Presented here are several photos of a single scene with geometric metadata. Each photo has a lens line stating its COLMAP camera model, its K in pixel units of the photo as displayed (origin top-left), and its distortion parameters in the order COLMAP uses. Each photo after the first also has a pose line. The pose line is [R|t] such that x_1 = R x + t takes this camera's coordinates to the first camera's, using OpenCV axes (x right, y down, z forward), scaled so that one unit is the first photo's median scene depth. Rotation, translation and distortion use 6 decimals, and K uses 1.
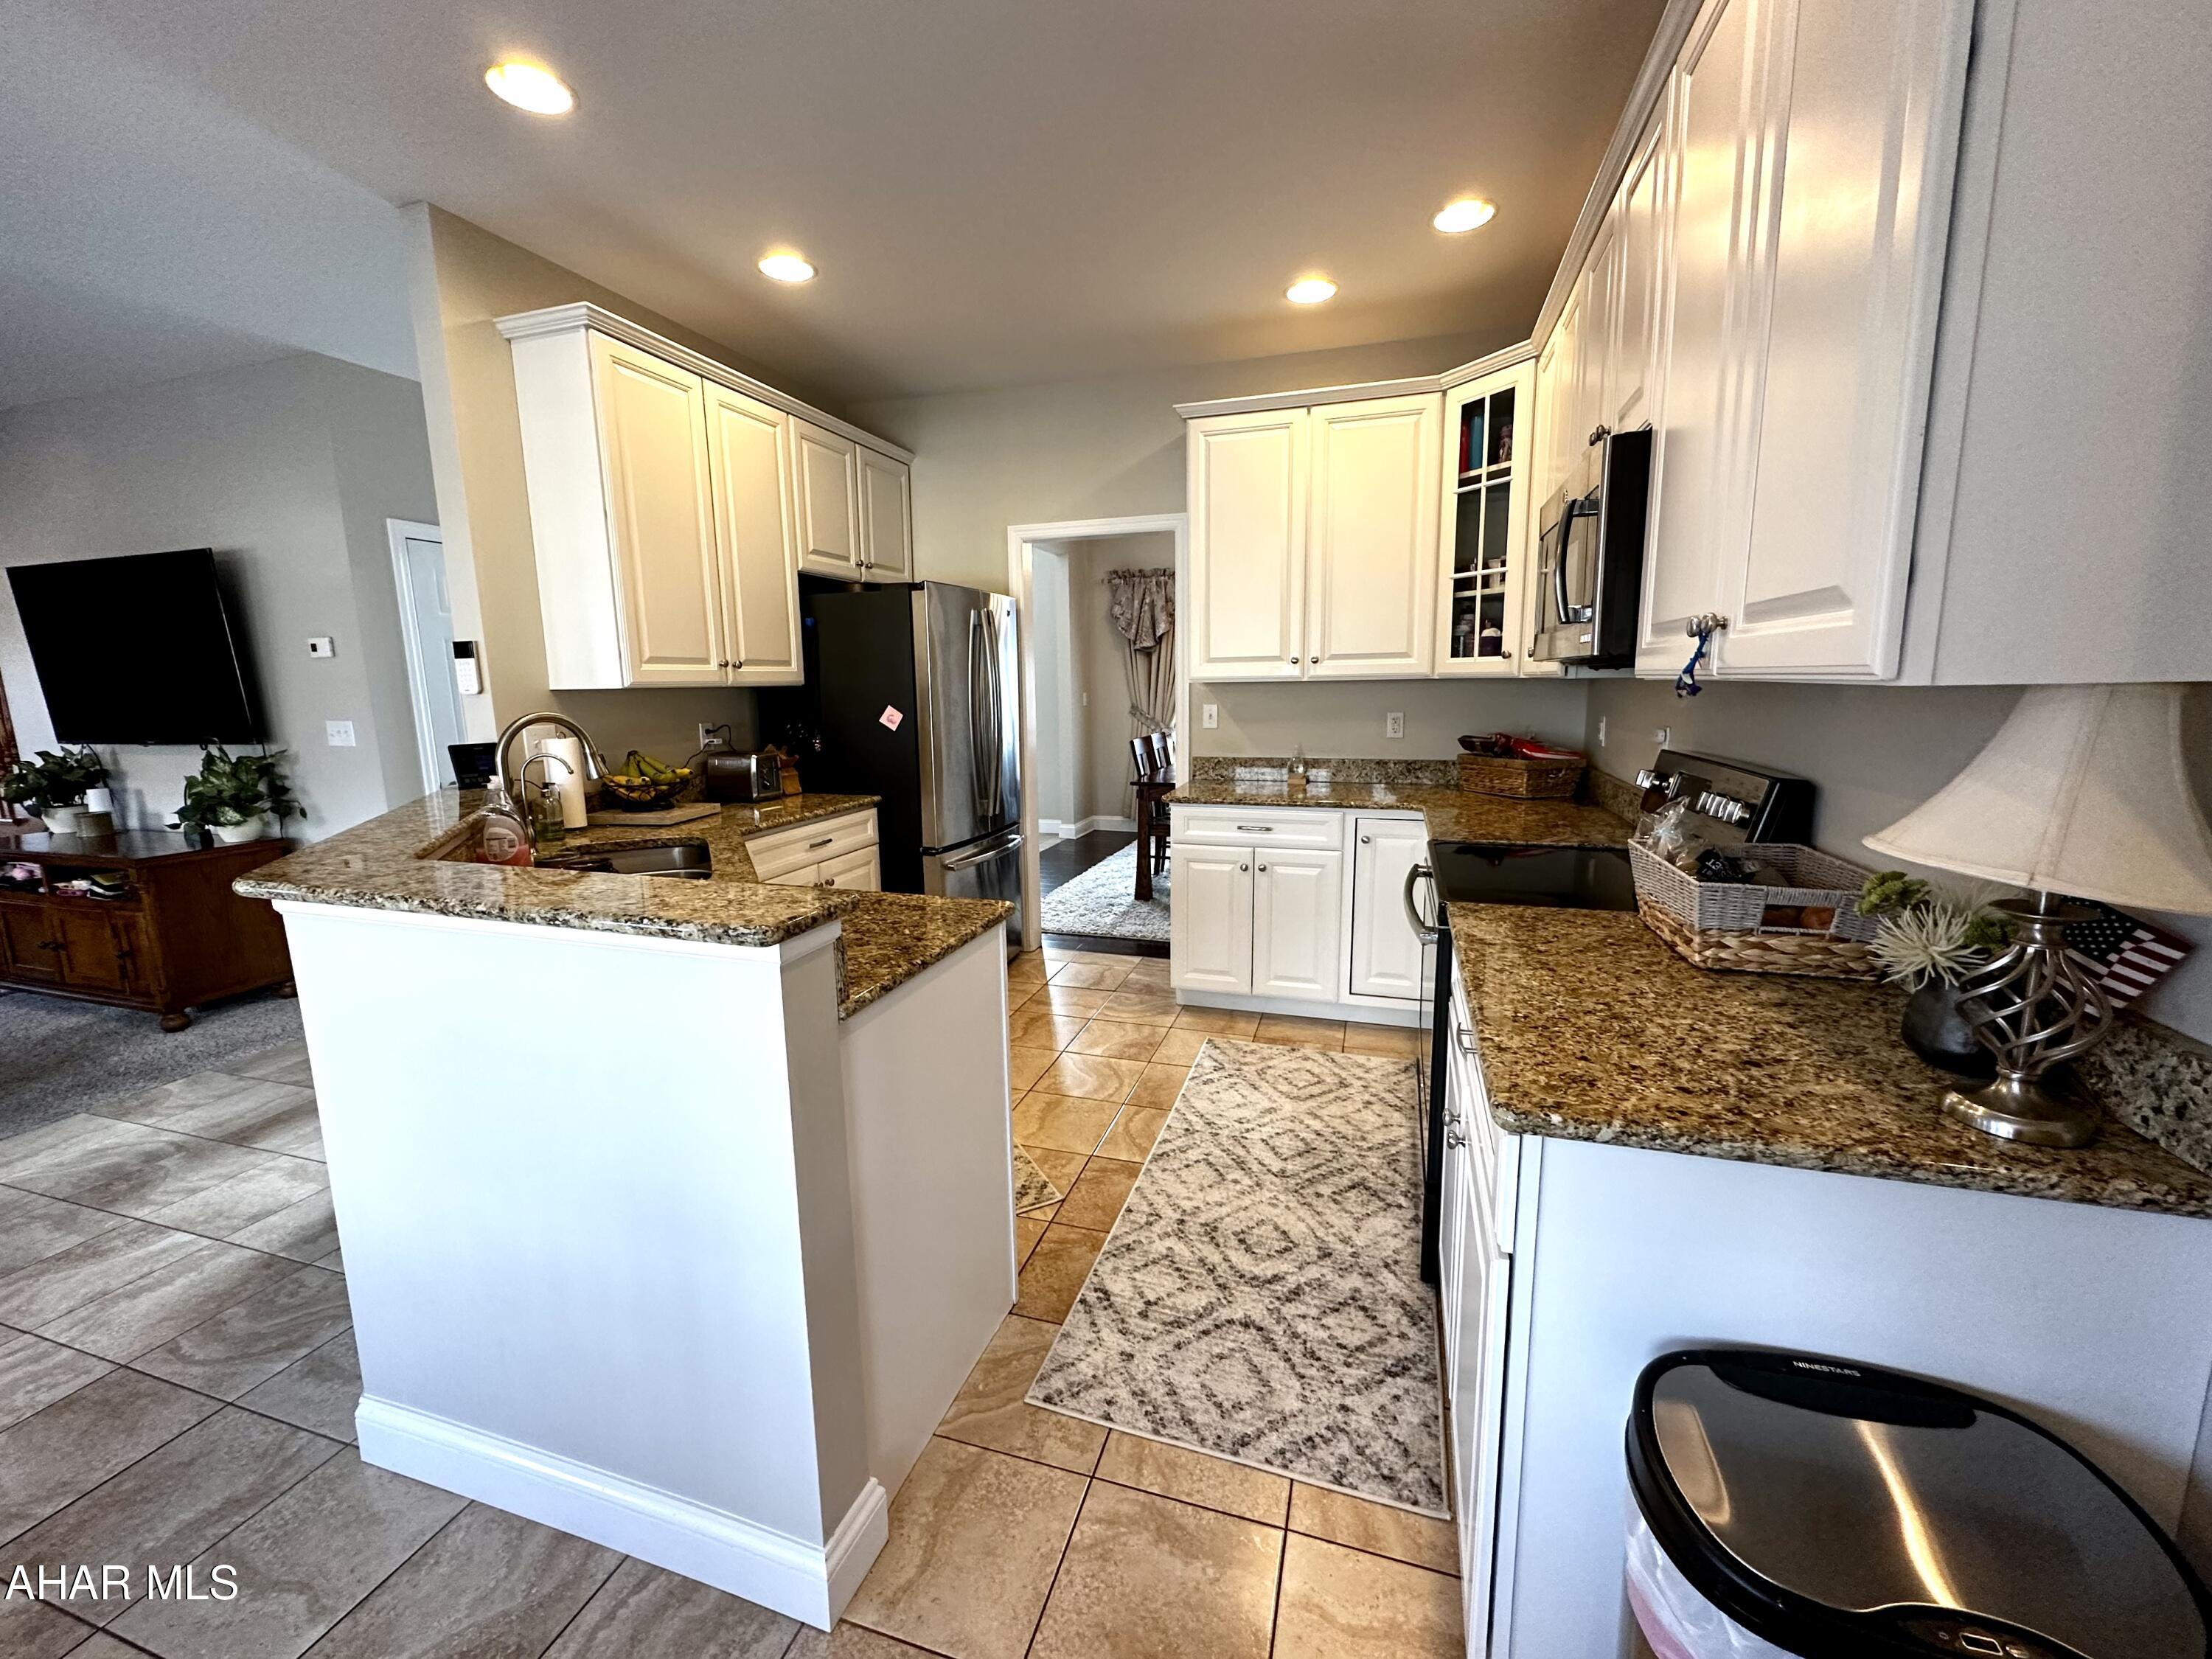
lens RADIAL K [[882.5, 0, 1102.0], [0, 882.5, 825.9], [0, 0, 1]] dist [-0.003813, 0.000870]
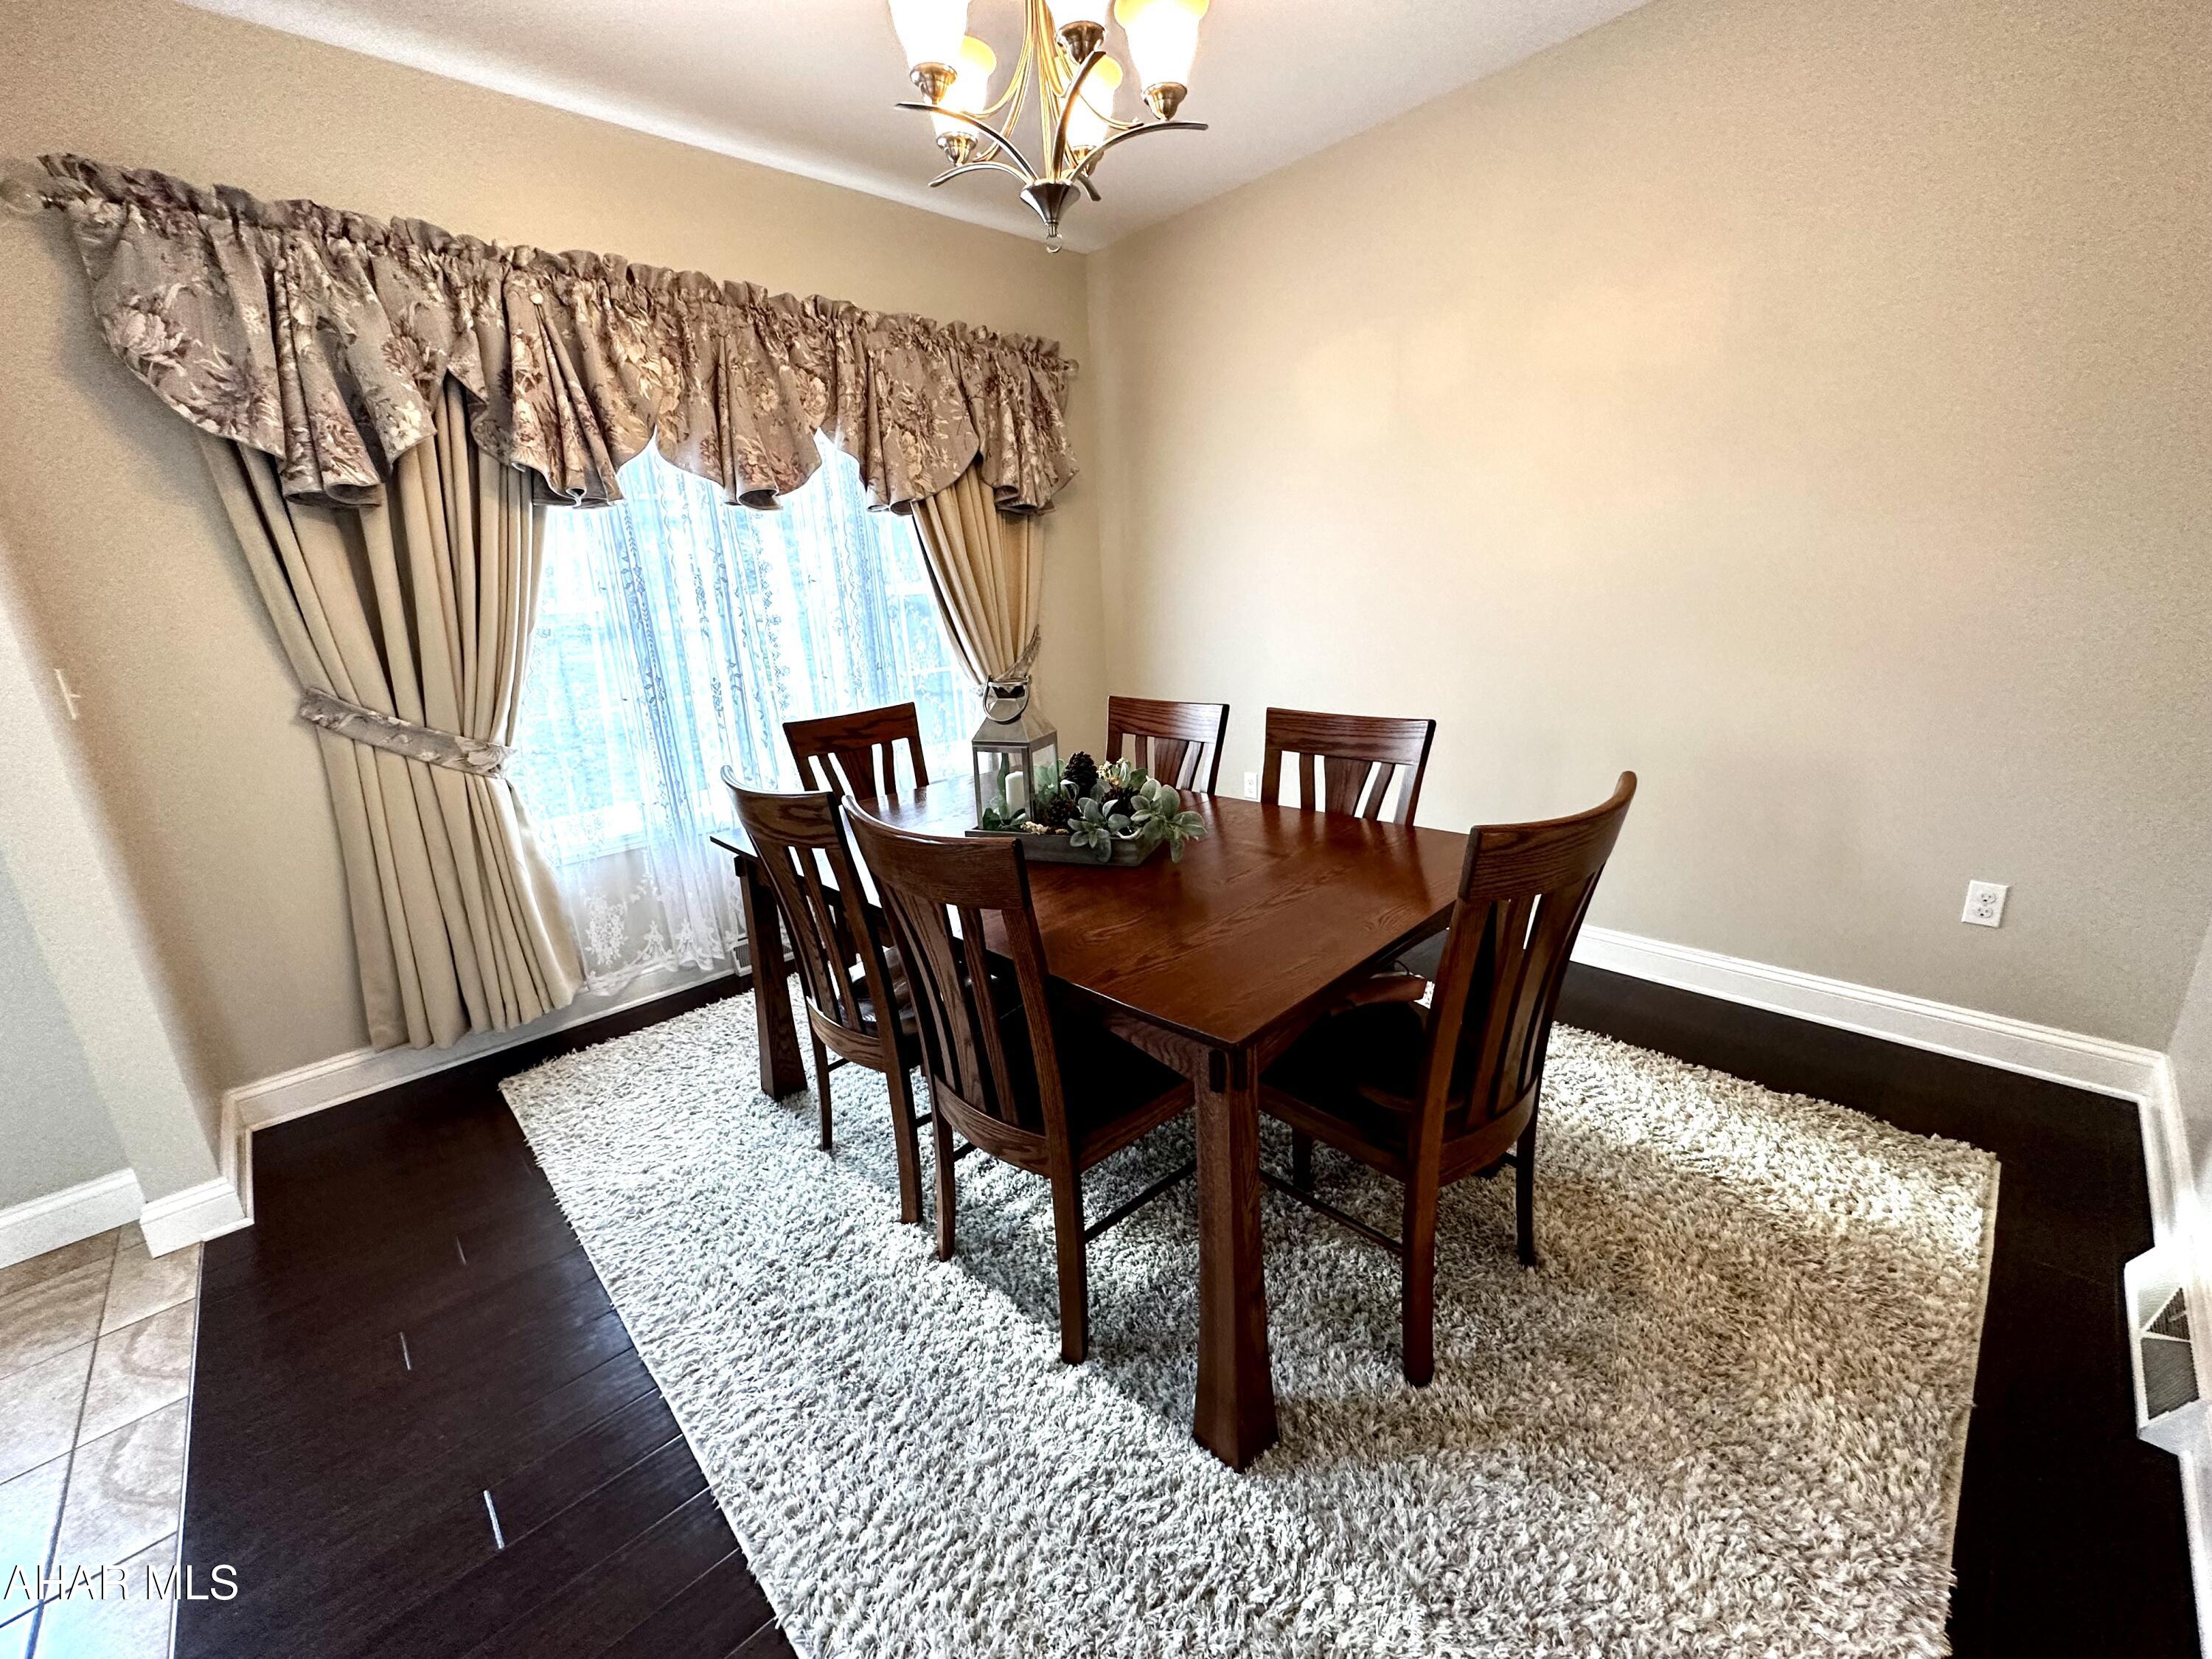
lens RADIAL K [[882.5, 0, 1103.7], [0, 882.5, 829.9], [0, 0, 1]] dist [-0.003813, 0.000870]
pose [[0.468451, -0.246471, 0.848413, -0.258849], [0.192136, 0.965736, 0.174466, -0.235110], [-0.862344, 0.081281, 0.499756, 1.579453]]
